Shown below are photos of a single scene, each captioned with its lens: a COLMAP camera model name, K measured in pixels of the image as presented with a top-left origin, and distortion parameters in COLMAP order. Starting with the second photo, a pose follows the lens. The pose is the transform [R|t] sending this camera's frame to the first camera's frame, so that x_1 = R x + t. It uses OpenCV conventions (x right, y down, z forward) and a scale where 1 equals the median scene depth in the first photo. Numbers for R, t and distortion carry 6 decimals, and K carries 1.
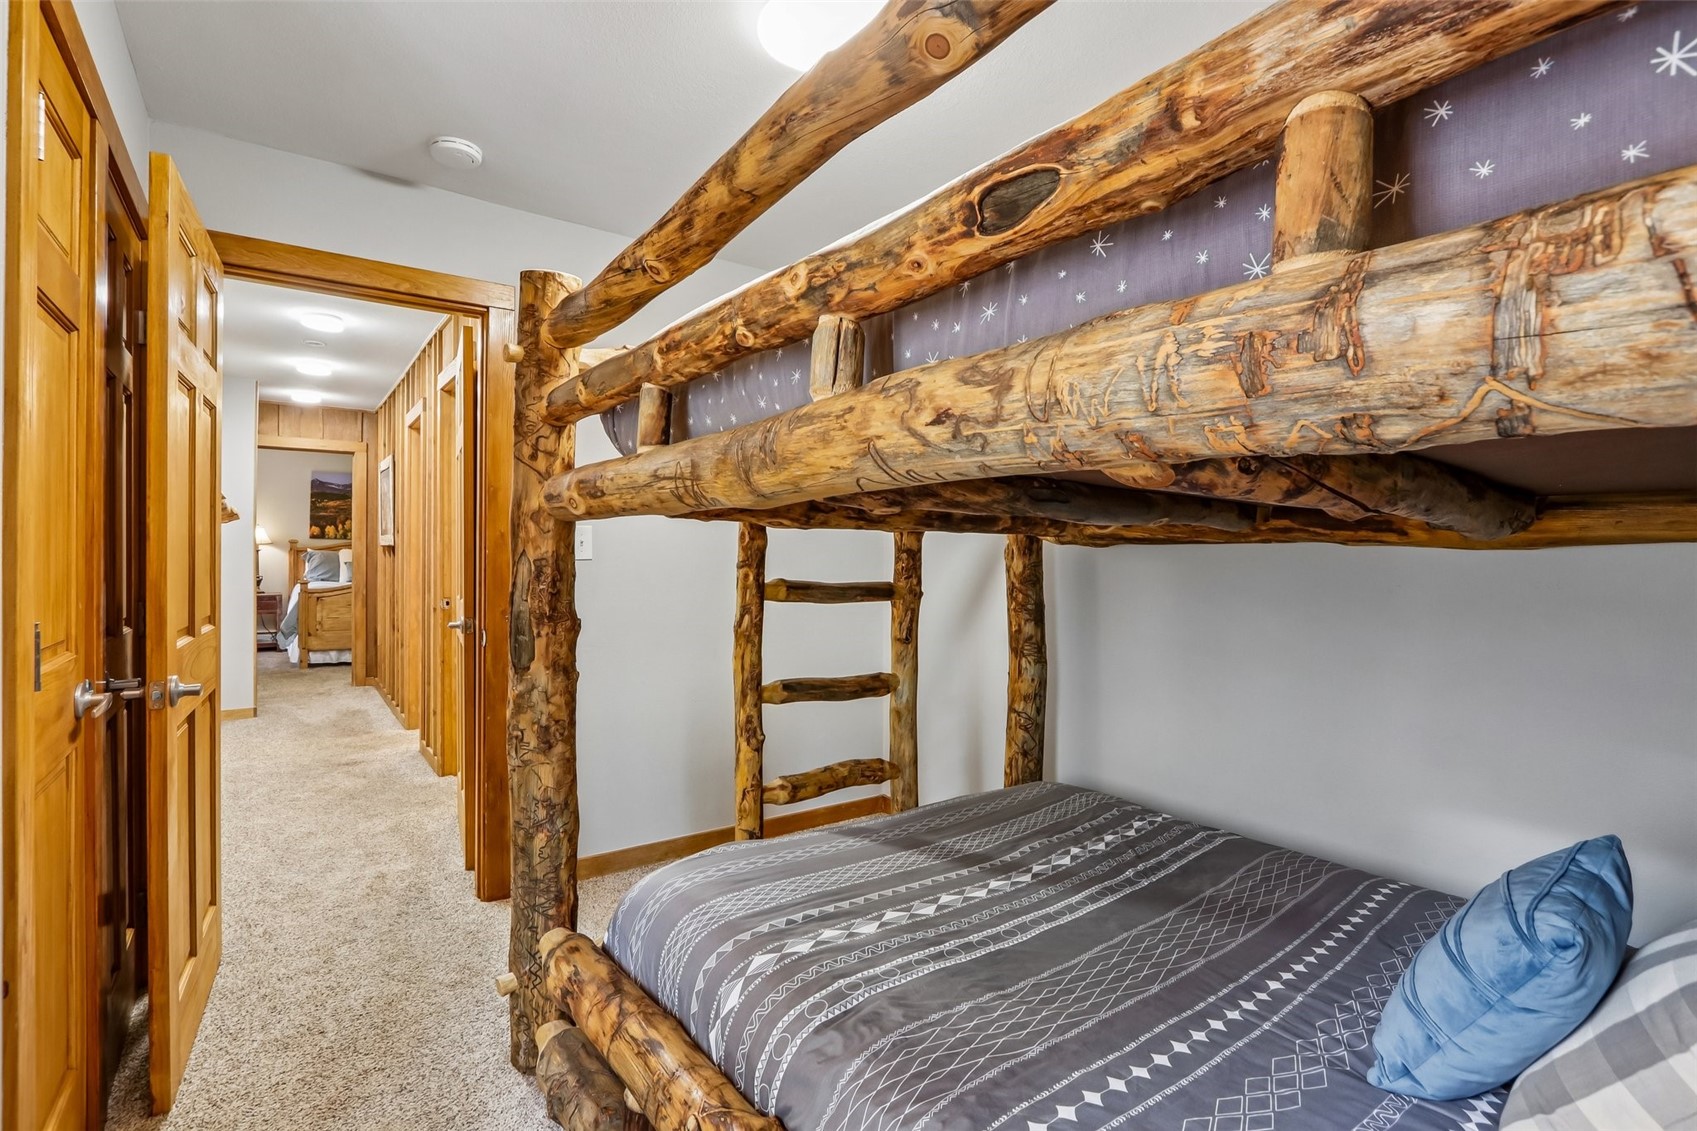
lens RADIAL K [[806.8, 0, 839.1], [0, 806.8, 550.4], [0, 0, 1]] dist [-0.010858, 0.001391]
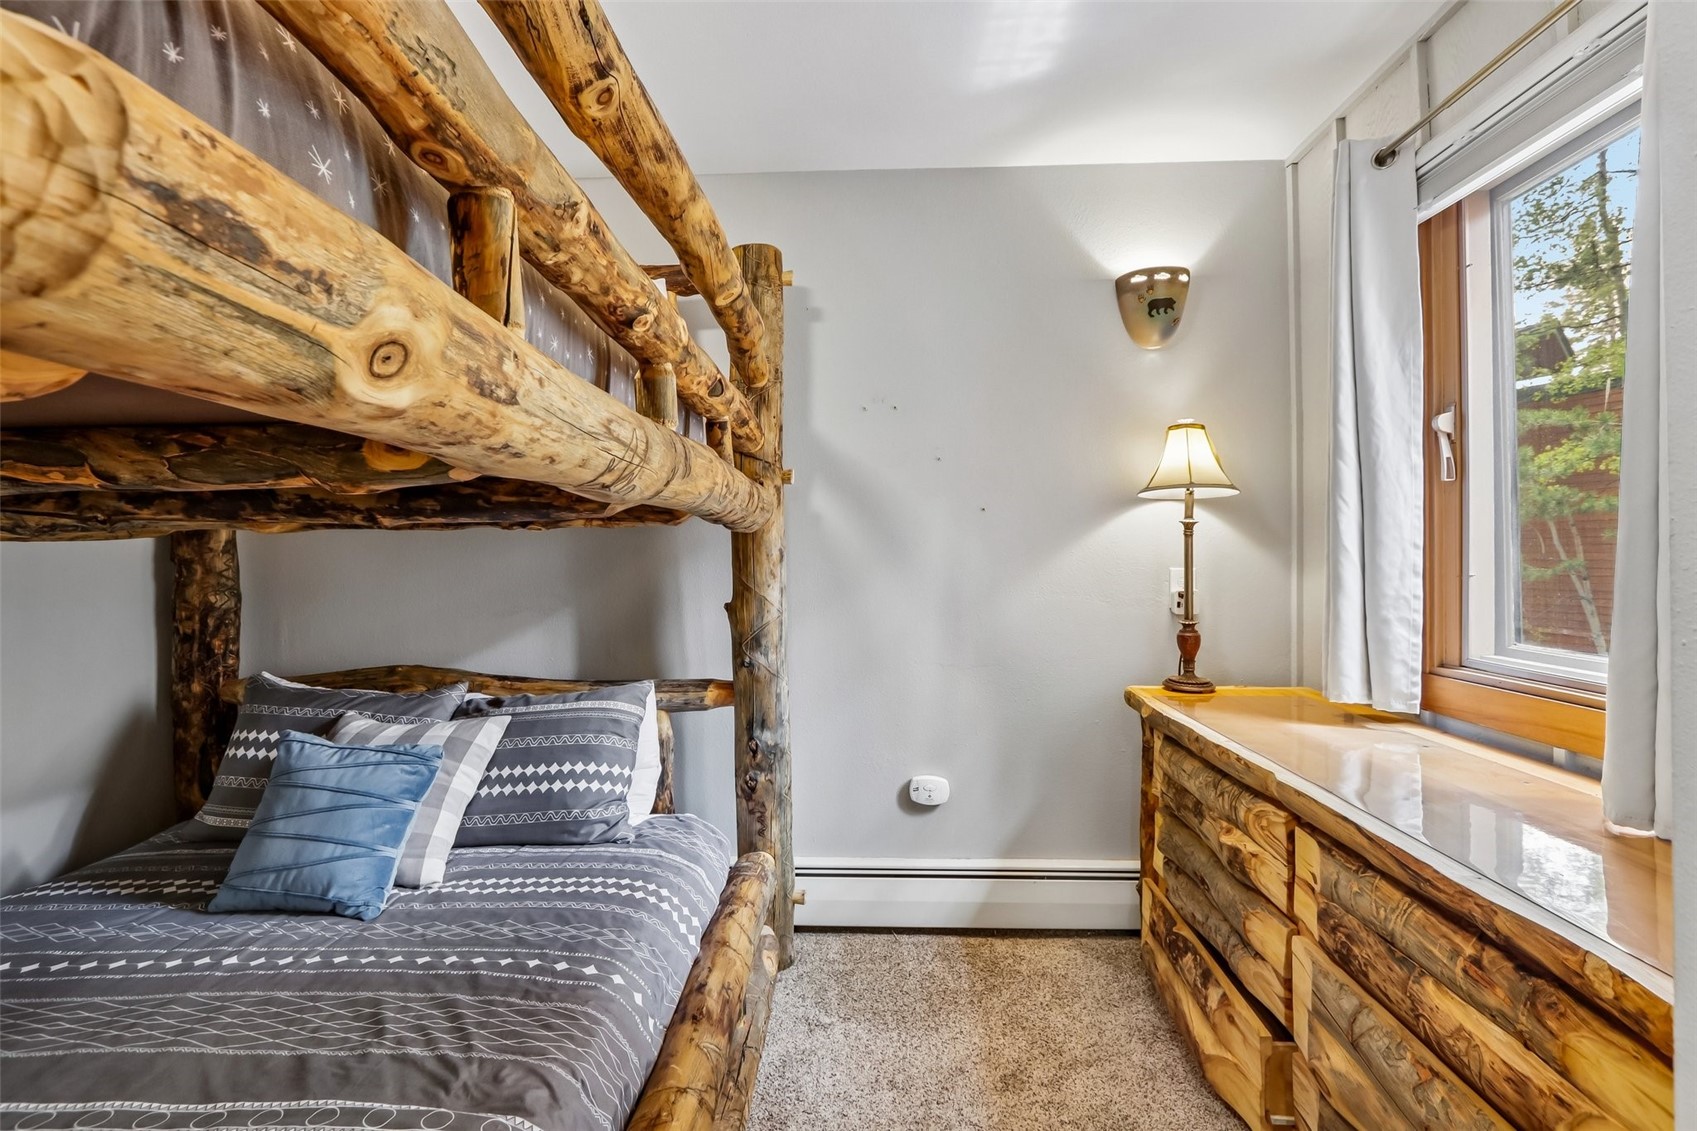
lens RADIAL K [[806.8, 0, 839.1], [0, 806.8, 550.4], [0, 0, 1]] dist [-0.010858, 0.001391]
pose [[-0.790113, 0.001648, 0.612960, -0.619897], [-0.004576, 0.999953, -0.008586, 0.006241], [-0.612945, -0.009589, -0.790068, 1.134624]]
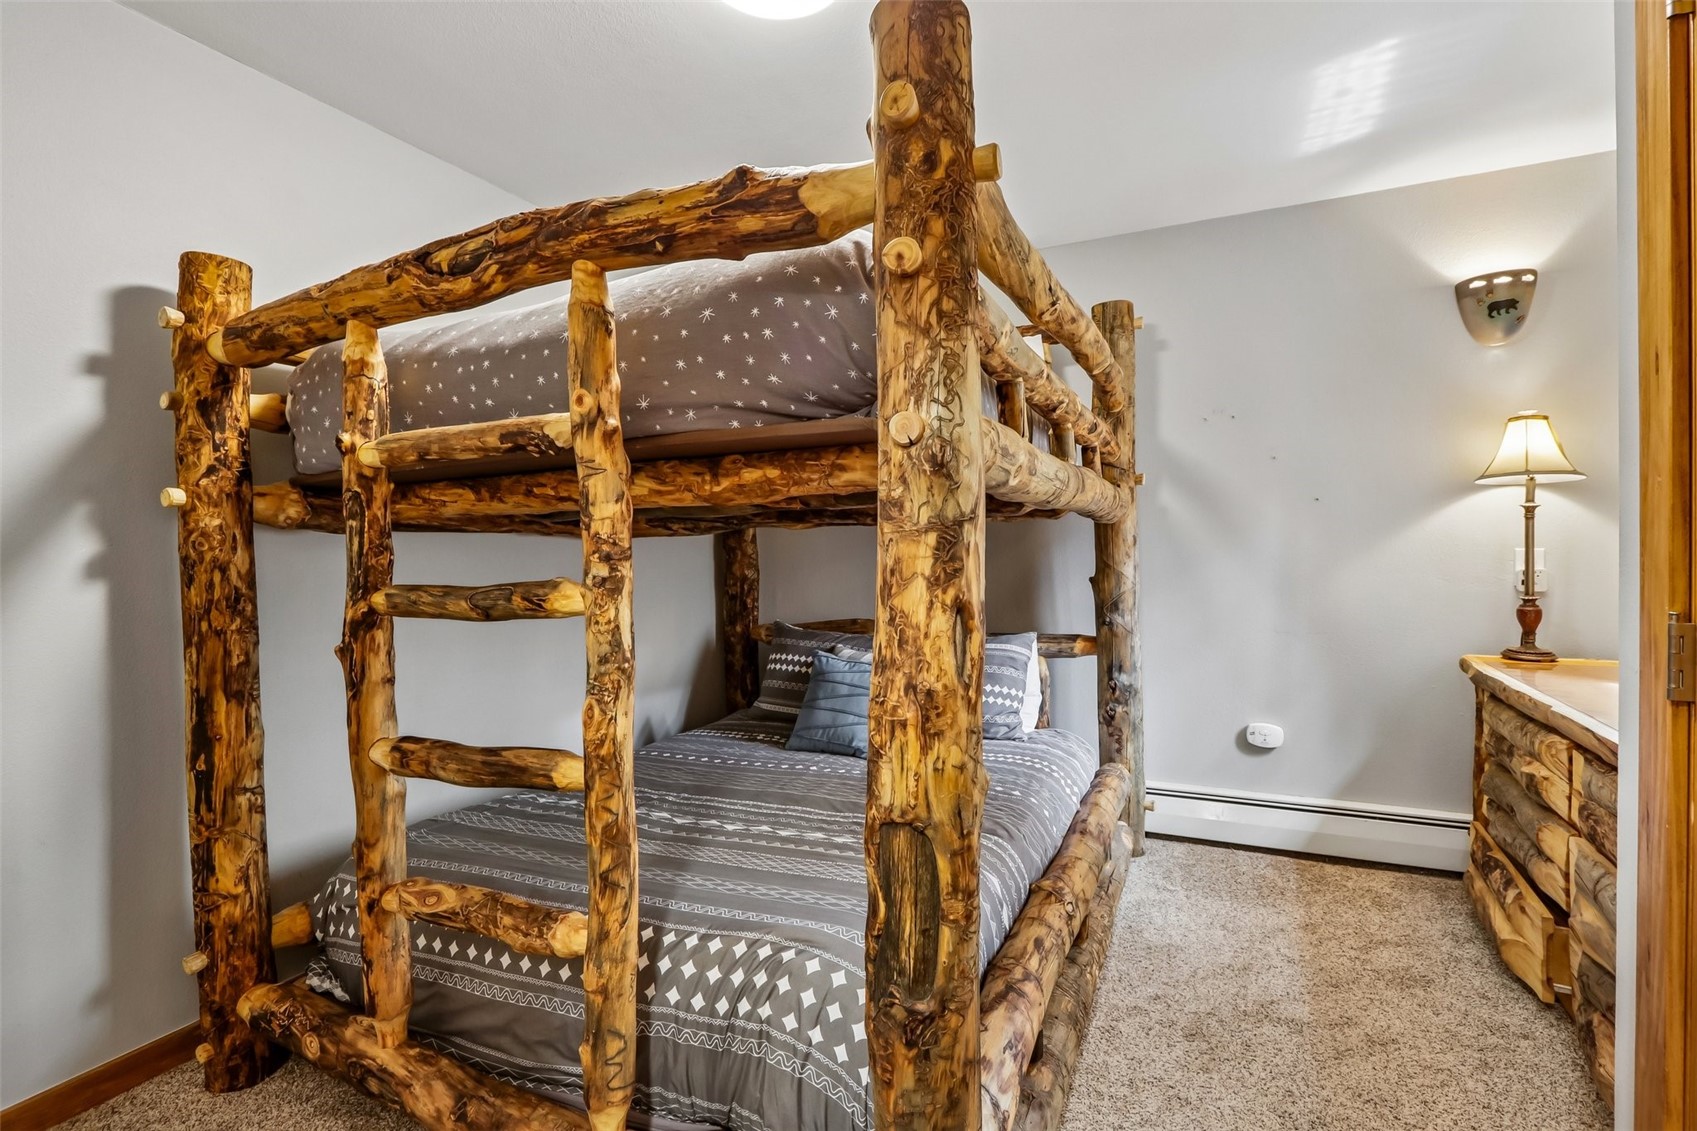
lens RADIAL K [[825.8, 0, 830.5], [0, 825.8, 560.8], [0, 0, 1]] dist [-0.015874, 0.000954]
pose [[-0.480714, -0.011350, 0.876804, -0.992972], [0.003385, 0.999885, 0.014800, 0.020056], [-0.876871, 0.010082, -0.480621, 1.597820]]
